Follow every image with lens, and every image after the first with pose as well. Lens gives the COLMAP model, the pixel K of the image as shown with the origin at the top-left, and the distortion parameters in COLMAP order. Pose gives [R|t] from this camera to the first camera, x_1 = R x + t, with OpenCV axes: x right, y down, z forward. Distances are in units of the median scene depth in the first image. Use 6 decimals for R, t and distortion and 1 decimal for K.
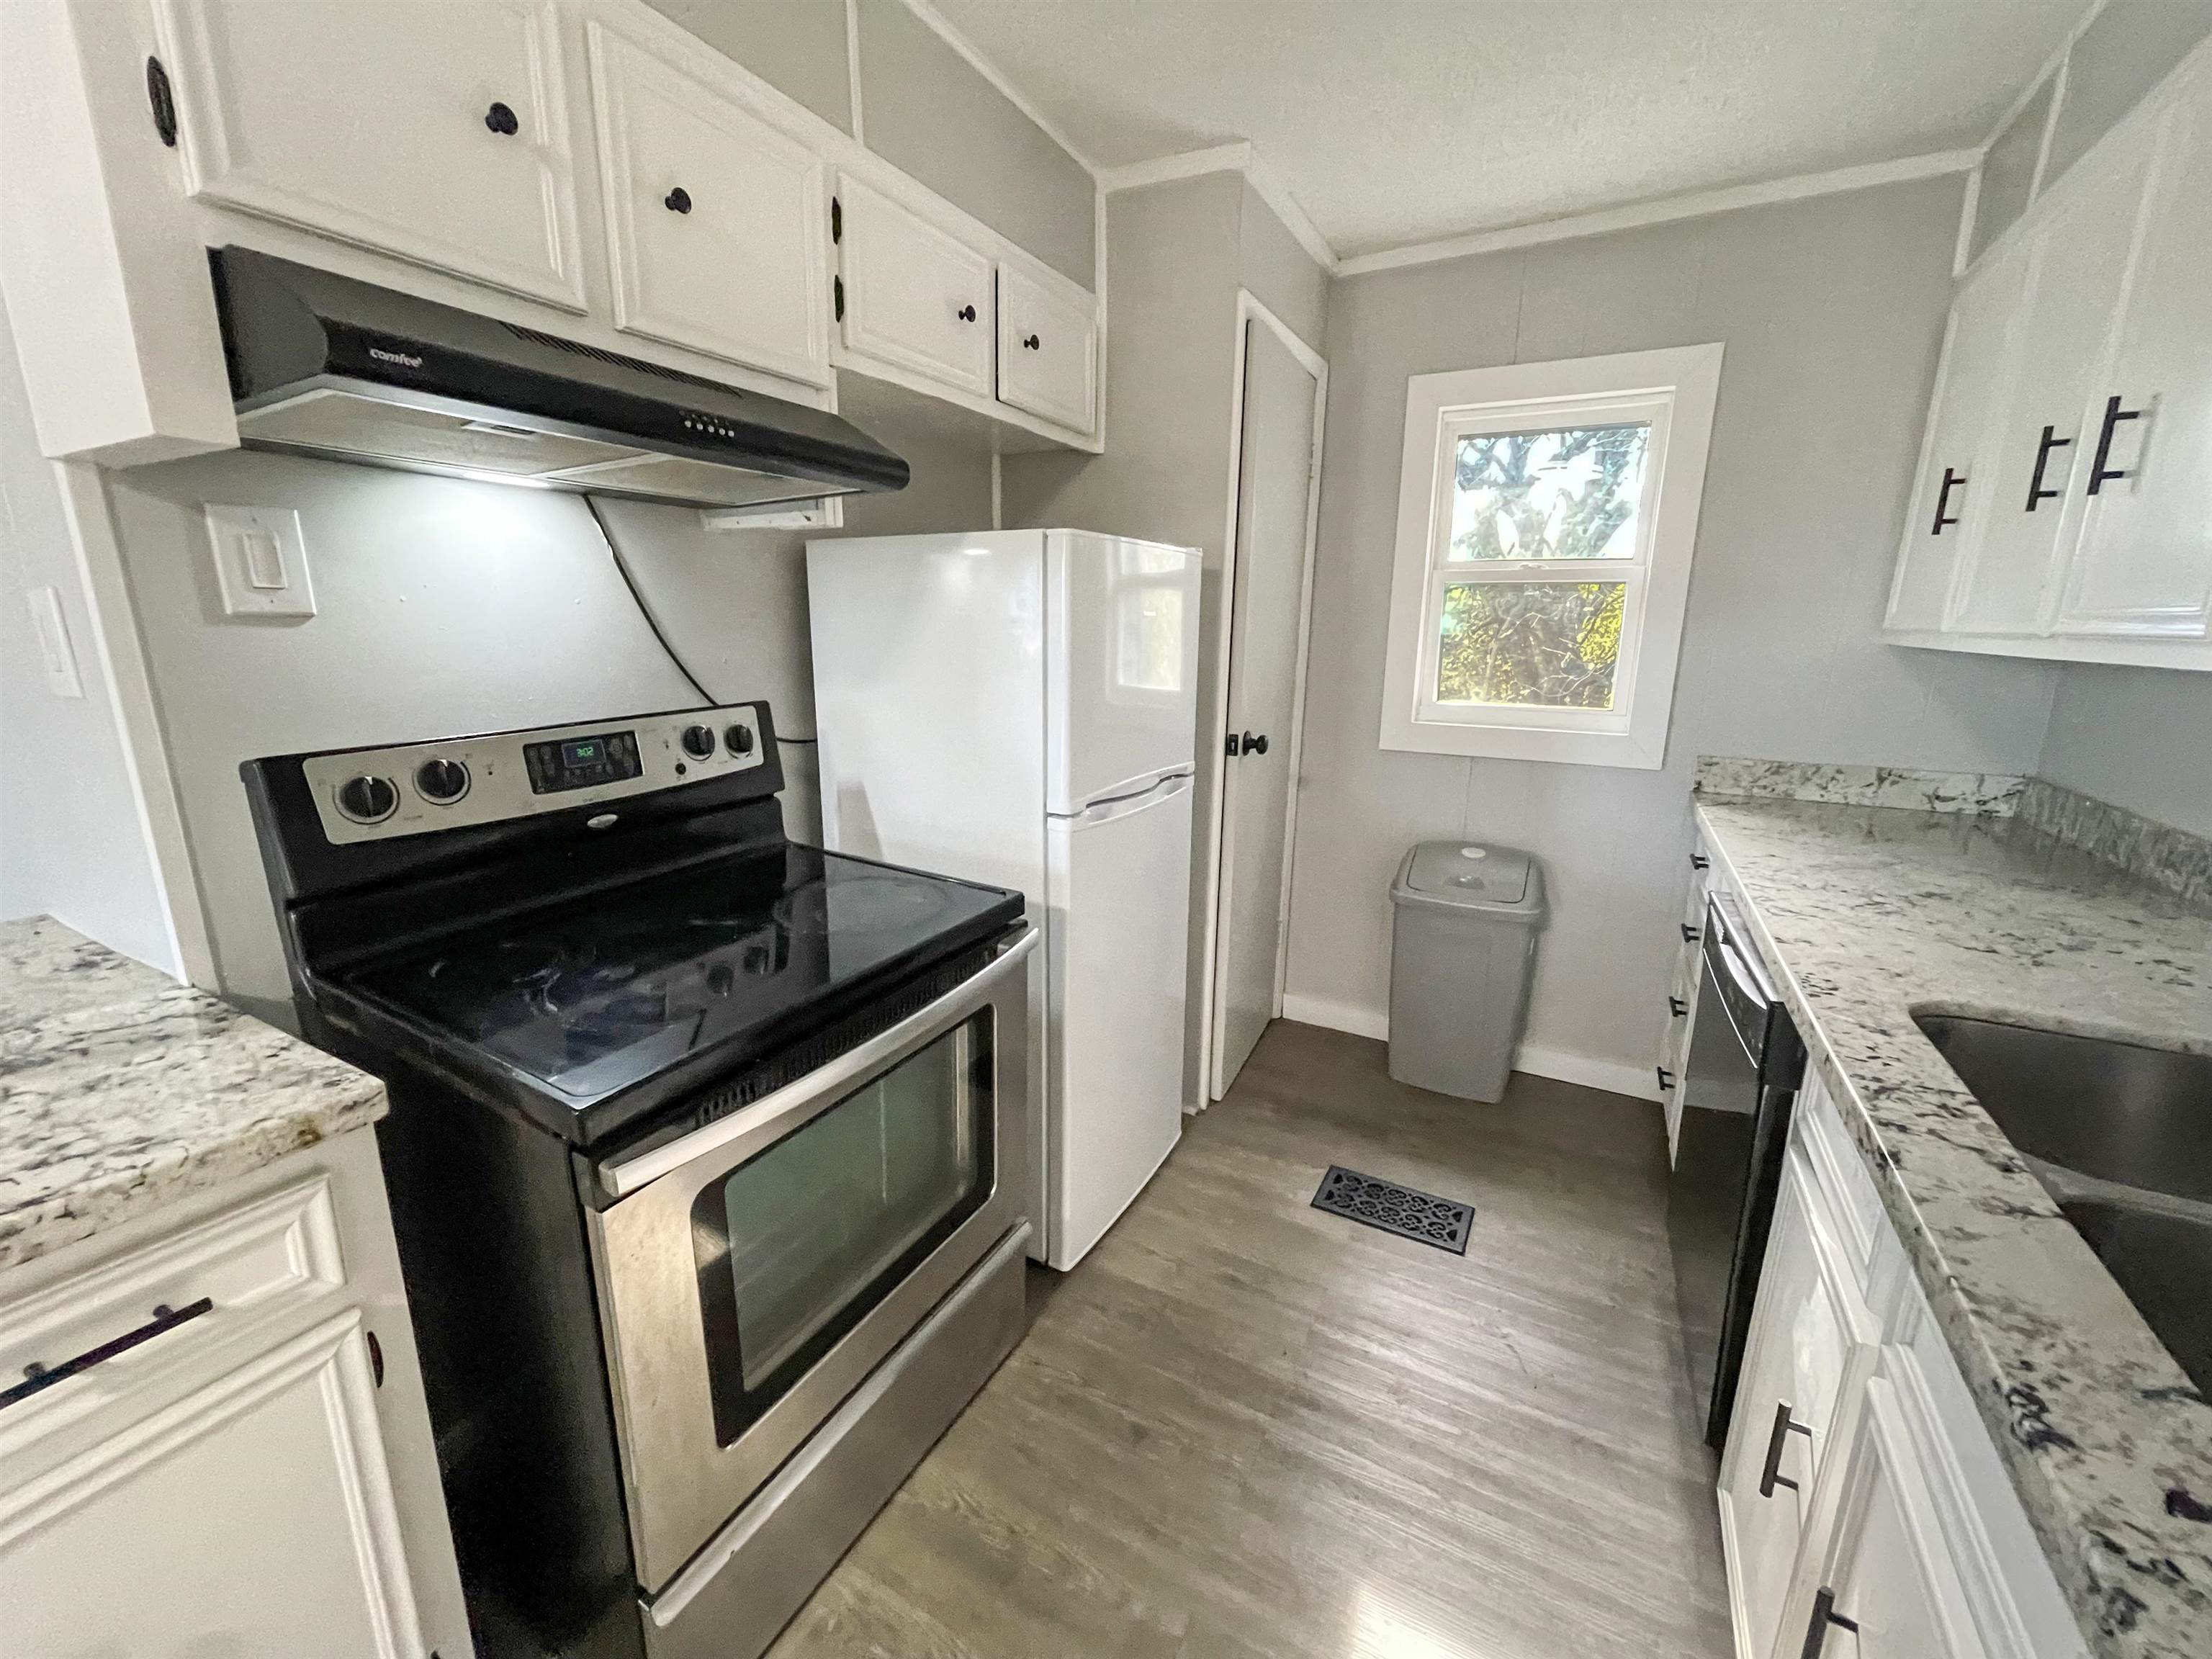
lens RADIAL K [[891.7, 0, 1092.4], [0, 891.7, 827.3], [0, 0, 1]] dist [-0.003654, -0.000201]
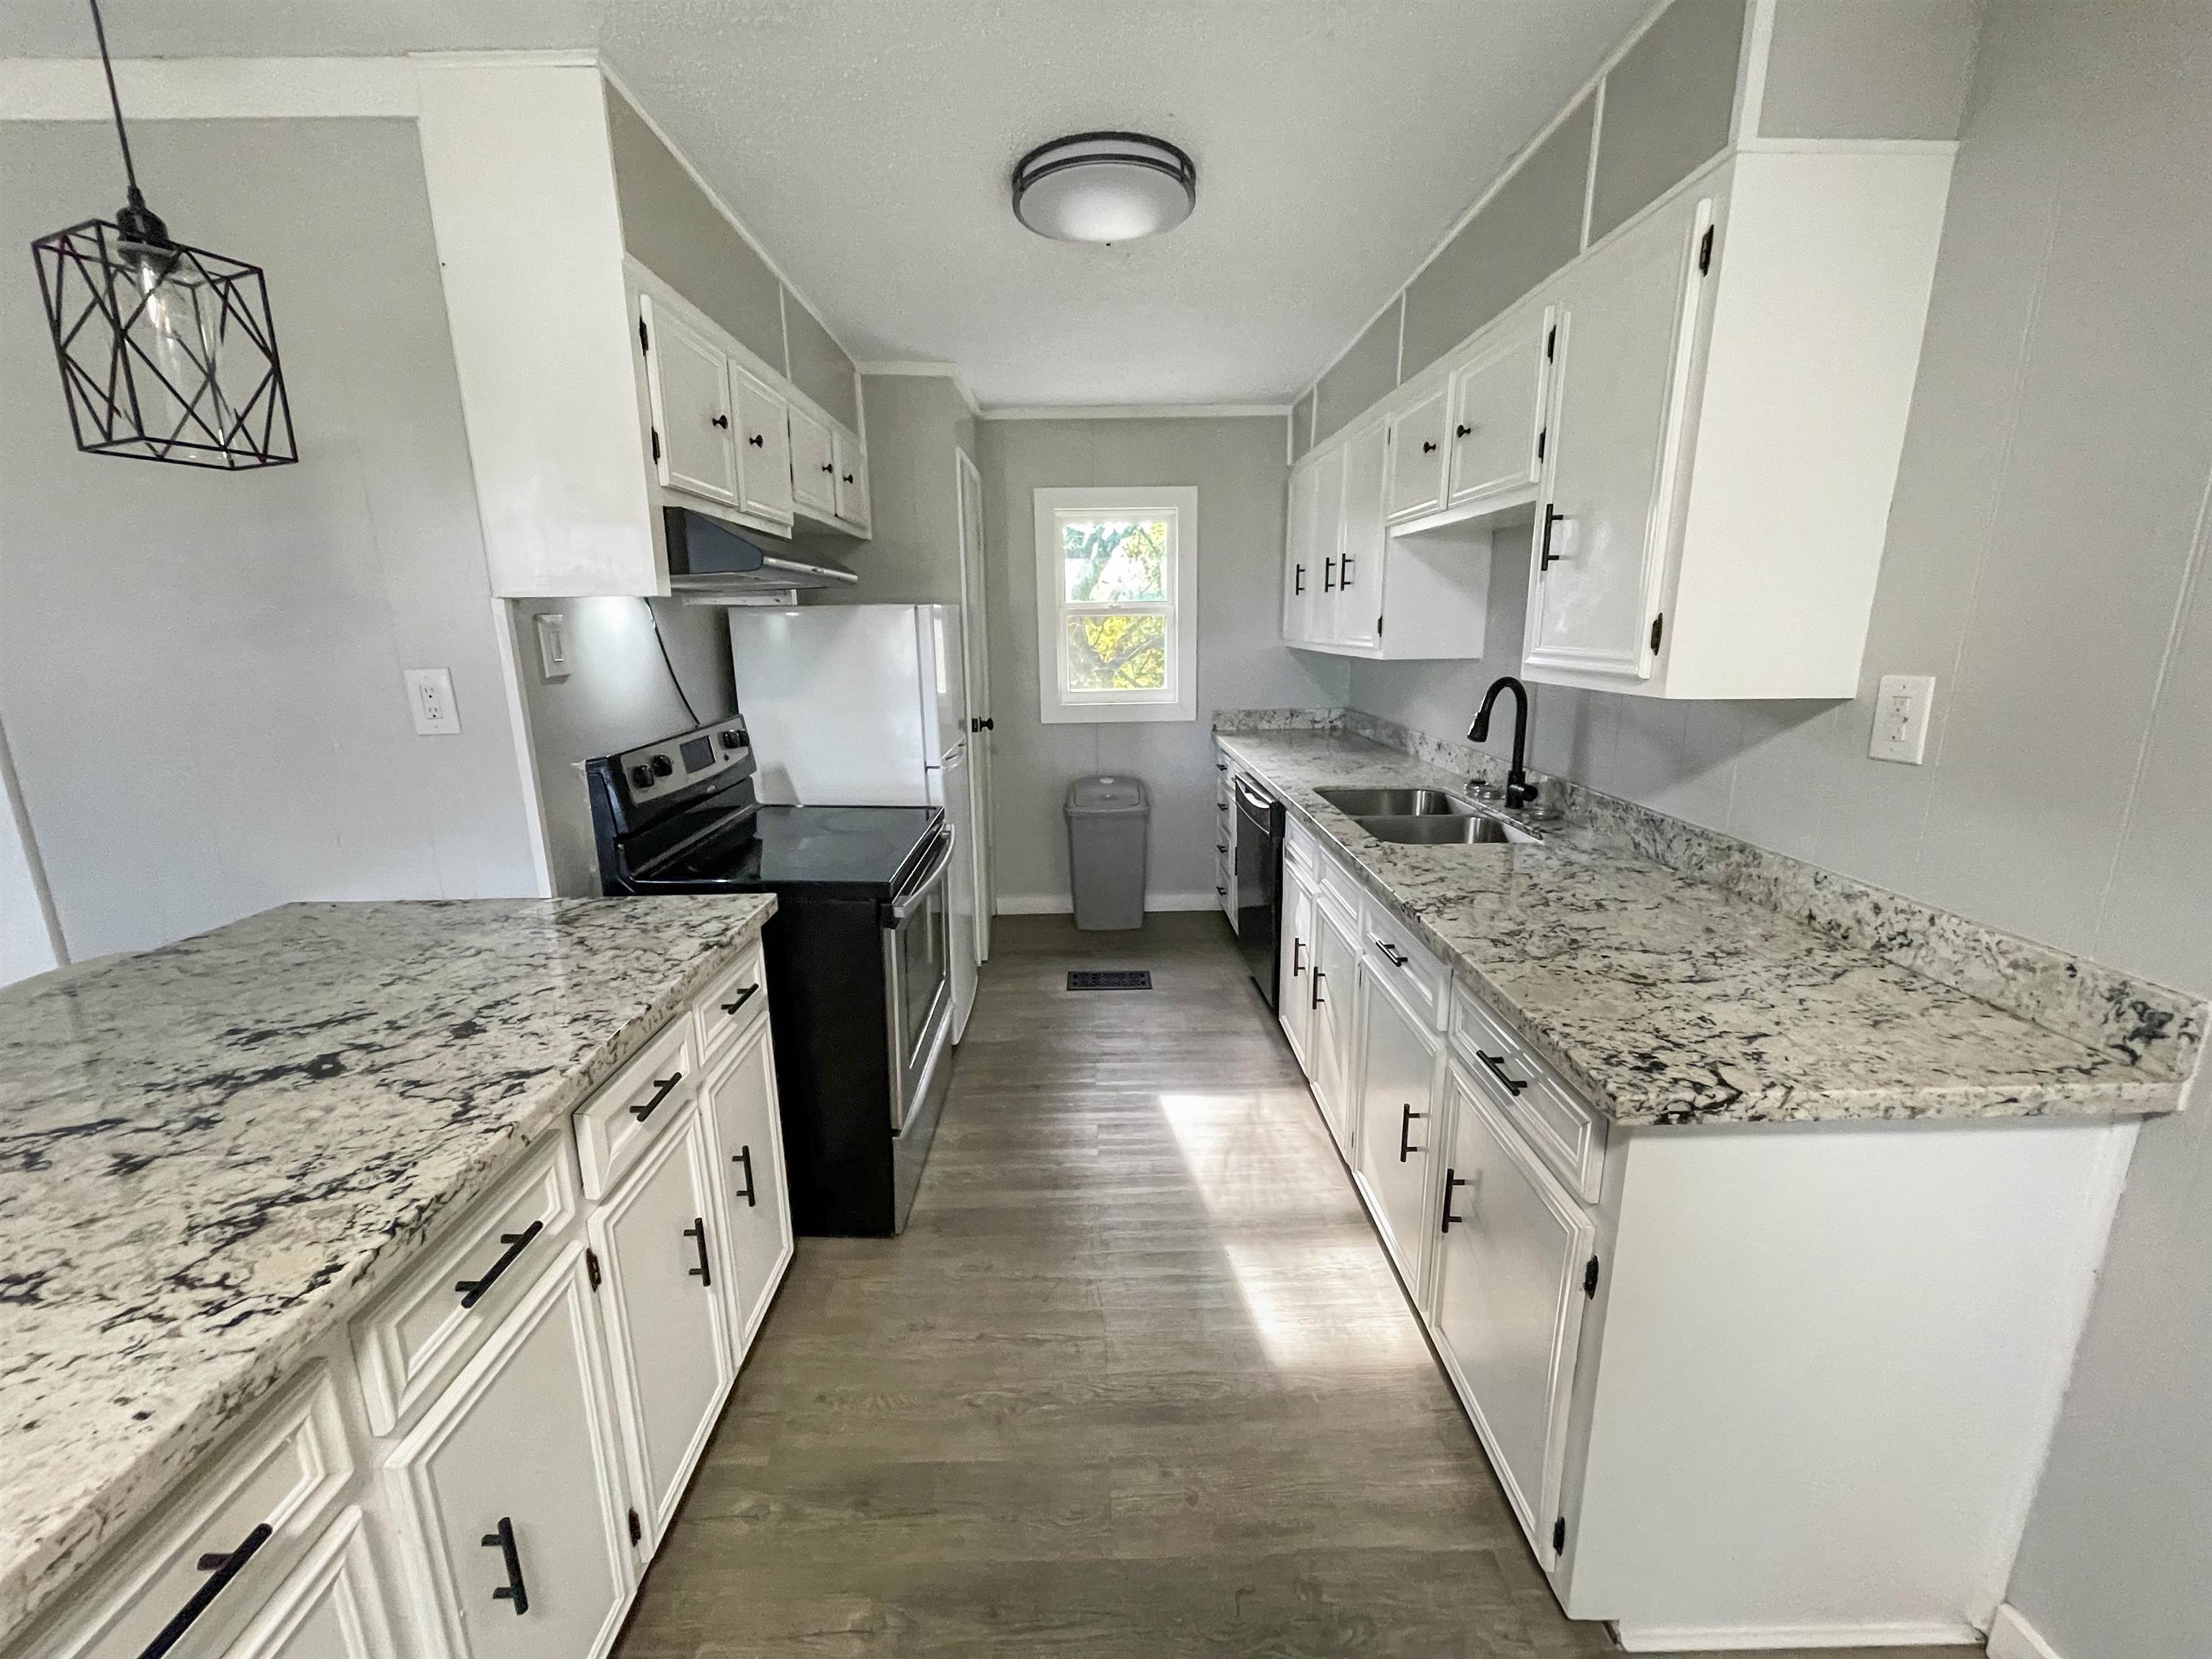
lens RADIAL K [[891.4, 0, 1096.0], [0, 891.4, 828.3], [0, 0, 1]] dist [0.002360, -0.000065]
pose [[0.866735, -0.136650, 0.479684, -0.468746], [0.136939, 0.989976, 0.034585, 0.067558], [-0.479601, 0.035711, 0.876759, -0.511419]]
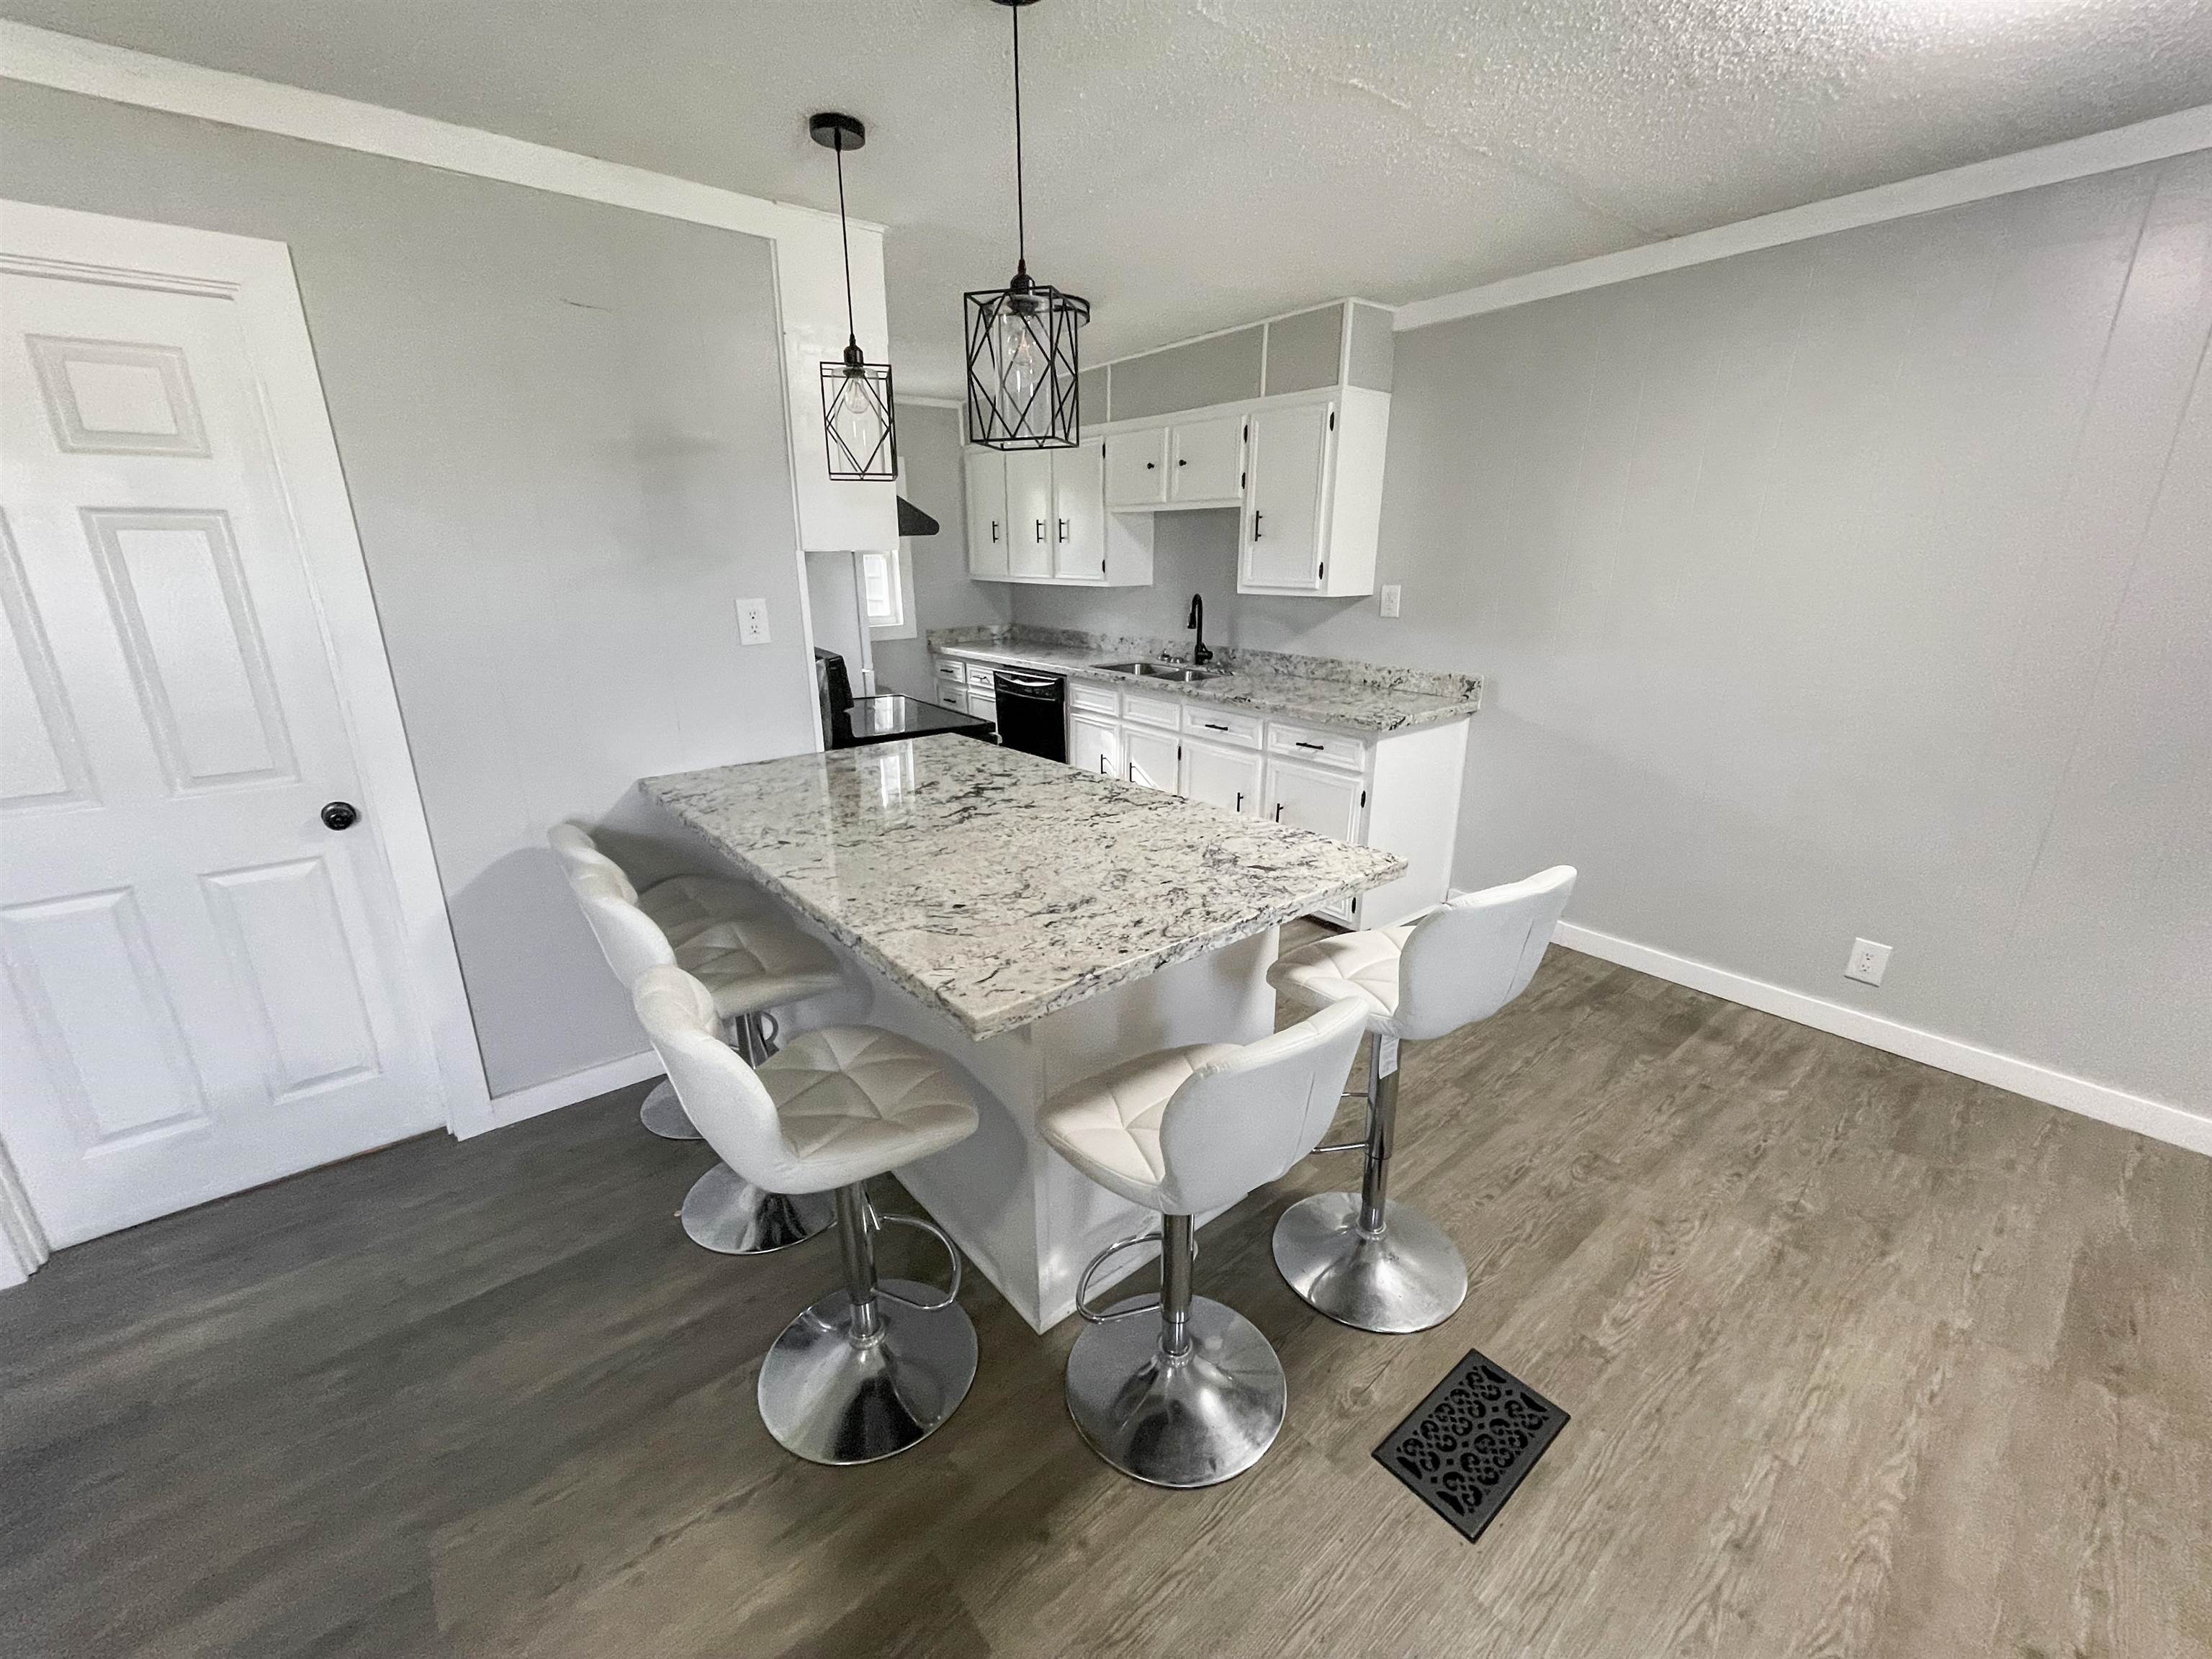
lens RADIAL K [[891.7, 0, 1092.4], [0, 891.7, 827.3], [0, 0, 1]] dist [-0.003654, -0.000201]
pose [[0.372781, -0.290576, 0.881249, -1.576546], [0.221331, 0.950137, 0.219664, -0.003576], [-0.901137, 0.113161, 0.418506, -0.384143]]
